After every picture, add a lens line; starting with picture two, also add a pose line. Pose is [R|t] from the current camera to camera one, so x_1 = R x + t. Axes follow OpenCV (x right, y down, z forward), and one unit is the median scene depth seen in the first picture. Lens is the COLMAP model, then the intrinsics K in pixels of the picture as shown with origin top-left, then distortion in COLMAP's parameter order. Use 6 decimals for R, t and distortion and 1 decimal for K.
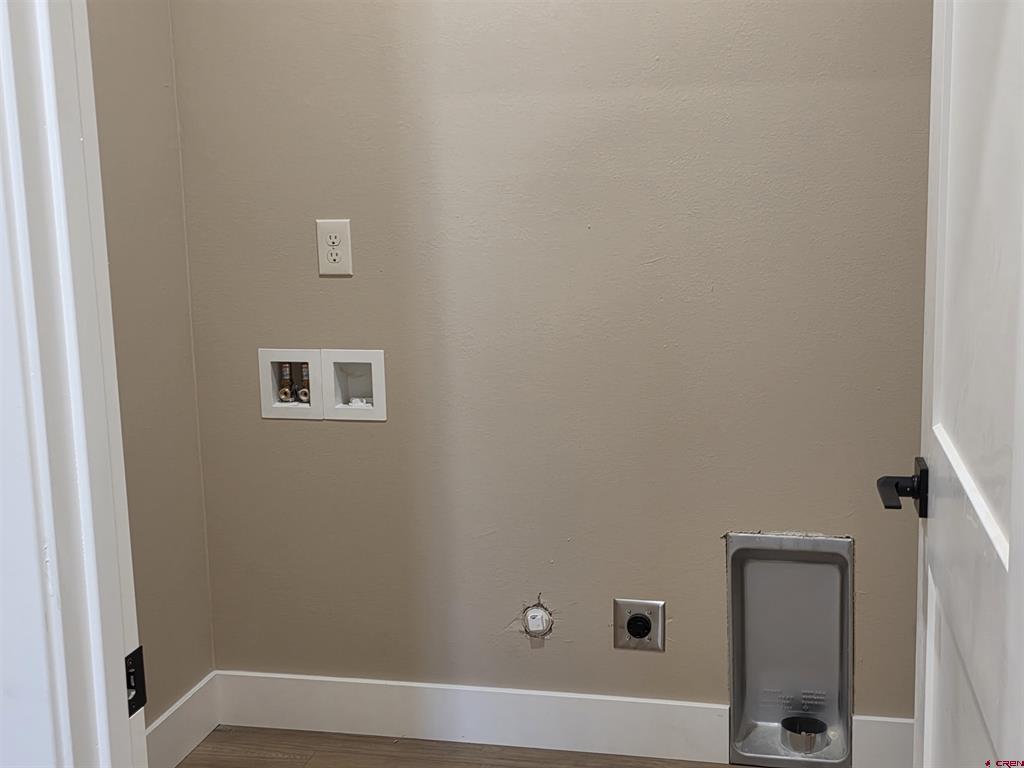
lens RADIAL K [[1337.2, 0, 512.4], [0, 1337.2, 384.4], [0, 0, 1]] dist [0.098553, 0.000000]
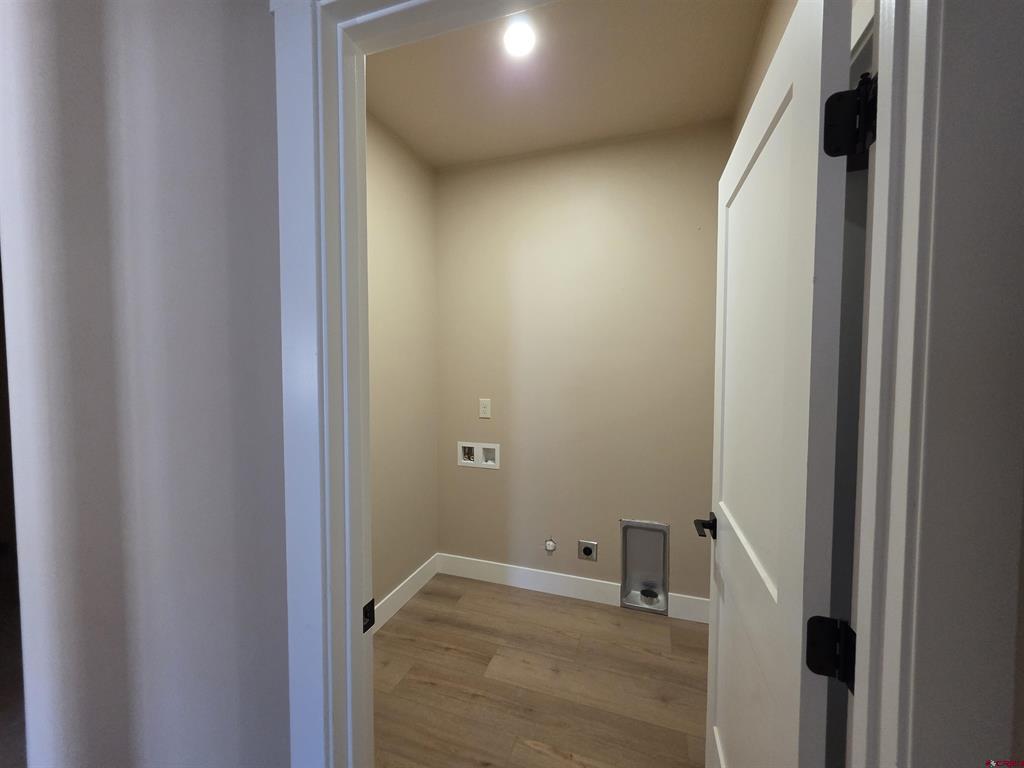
lens RADIAL K [[409.6, 0, 508.6], [0, 409.6, 384.0], [0, 0, 1]] dist [-0.000467, -0.000017]
pose [[0.995309, 0.030668, -0.091756, 0.000558], [-0.044038, 0.988090, -0.147438, -0.025730], [0.086141, 0.150787, 0.984806, 0.113615]]
